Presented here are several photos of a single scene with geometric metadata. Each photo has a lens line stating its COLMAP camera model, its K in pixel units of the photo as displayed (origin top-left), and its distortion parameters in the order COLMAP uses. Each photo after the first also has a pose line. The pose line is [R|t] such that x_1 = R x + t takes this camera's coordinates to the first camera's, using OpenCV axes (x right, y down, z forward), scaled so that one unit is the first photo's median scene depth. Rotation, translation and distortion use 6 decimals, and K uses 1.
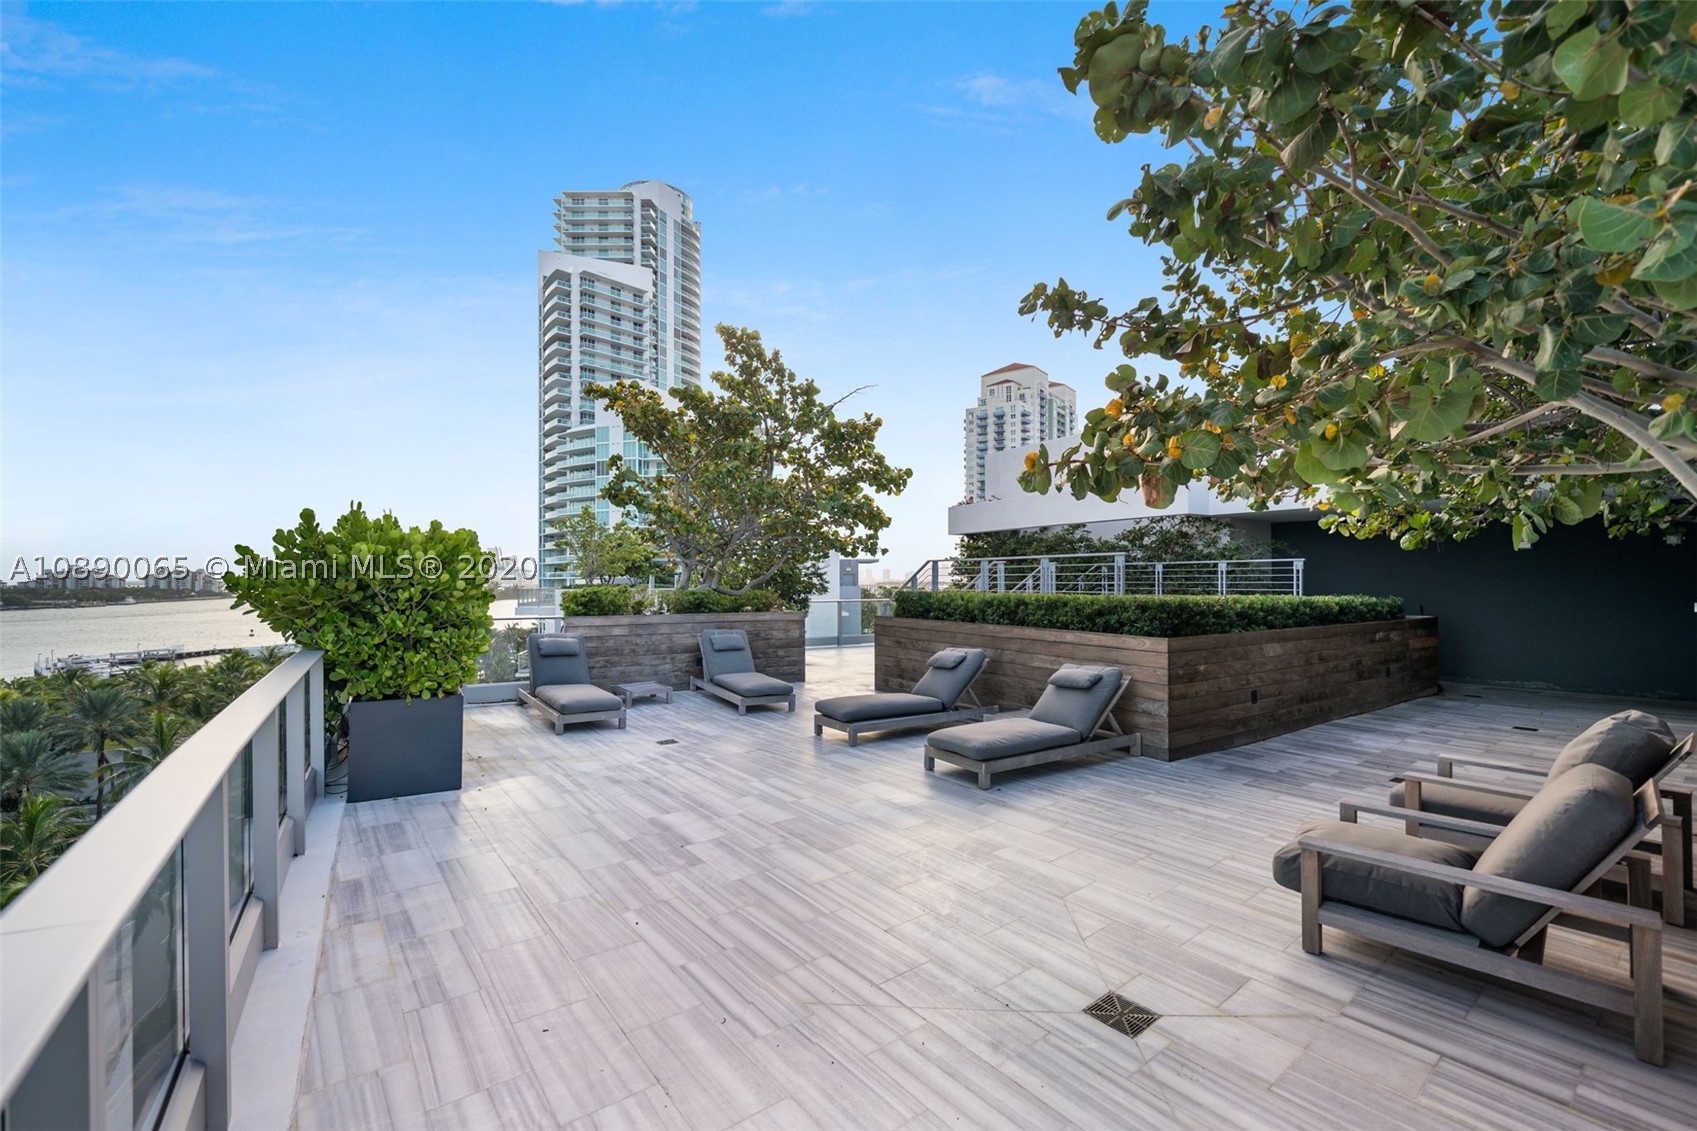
lens RADIAL K [[760.8, 0, 847.5], [0, 760.8, 571.9], [0, 0, 1]] dist [-0.001332, -0.000010]
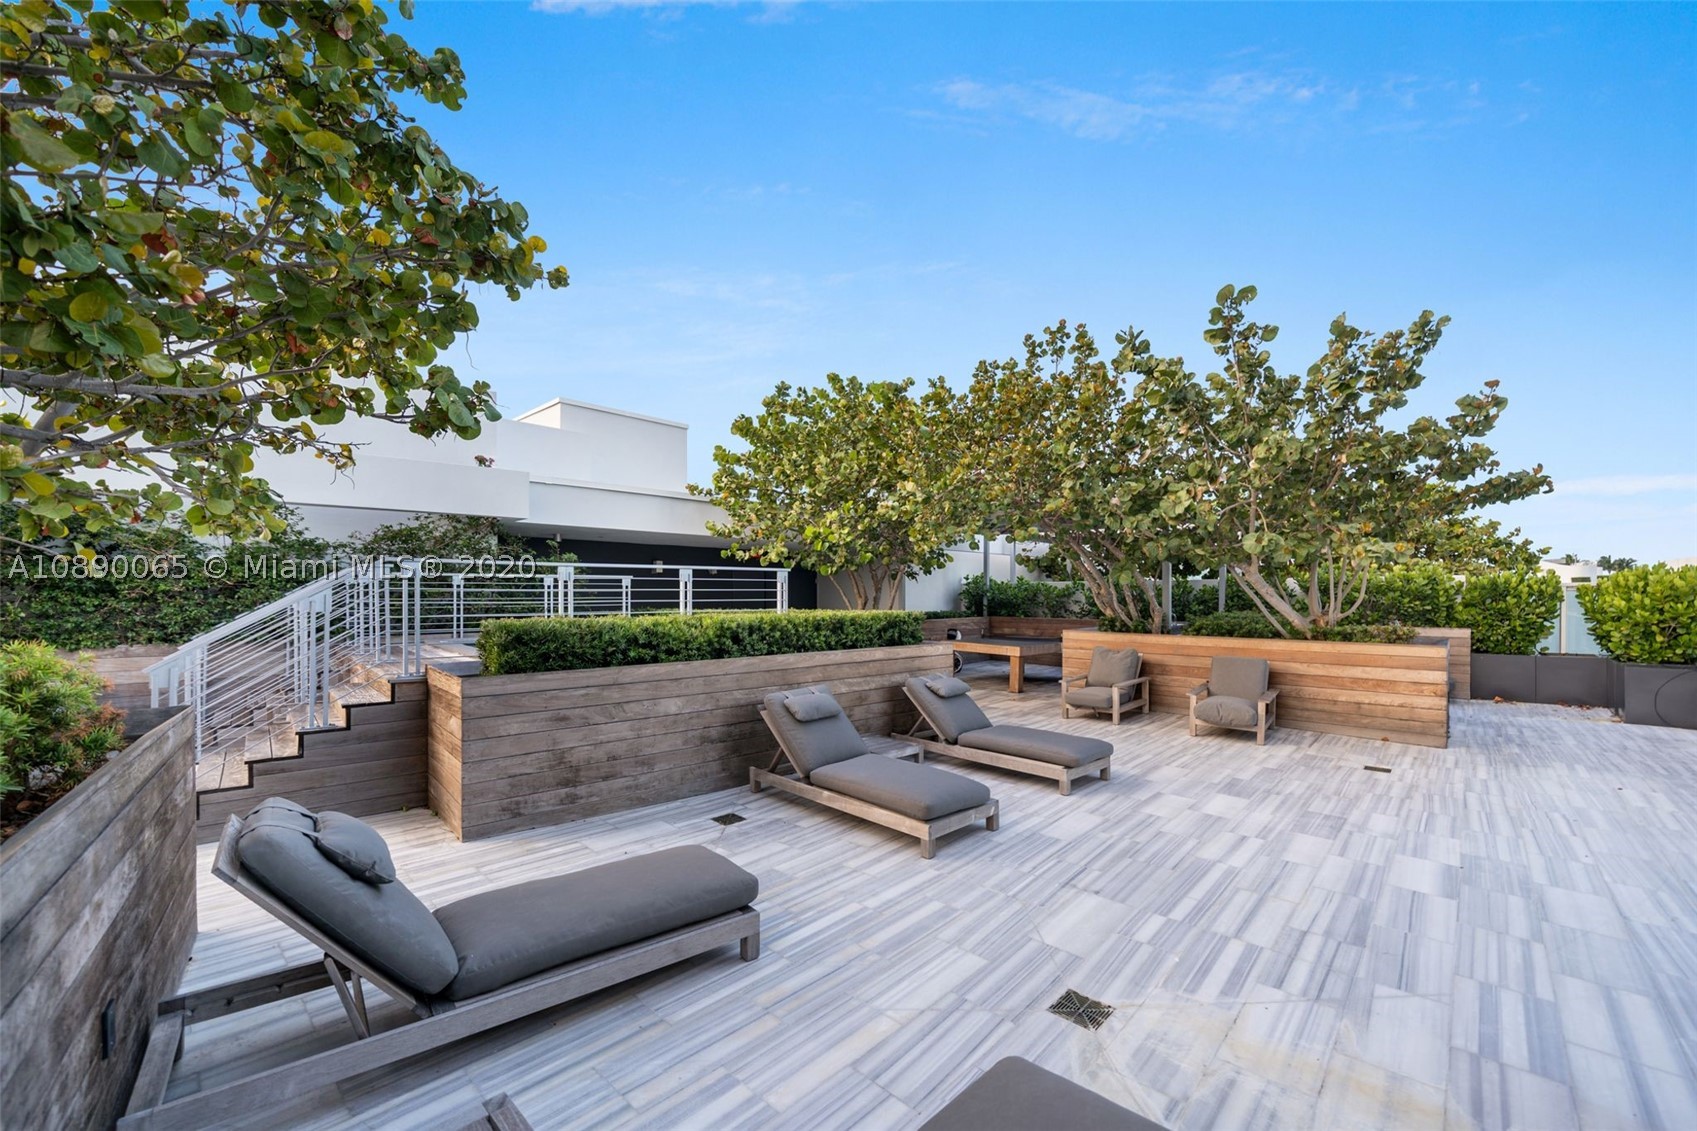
lens RADIAL K [[679.3, 0, 842.8], [0, 679.3, 576.8], [0, 0, 1]] dist [-0.000509, -0.000267]
pose [[-0.199508, 0.020841, 0.979674, -0.750945], [-0.013978, 0.999612, -0.024112, 0.006965], [-0.979796, -0.018504, -0.199139, 1.584237]]
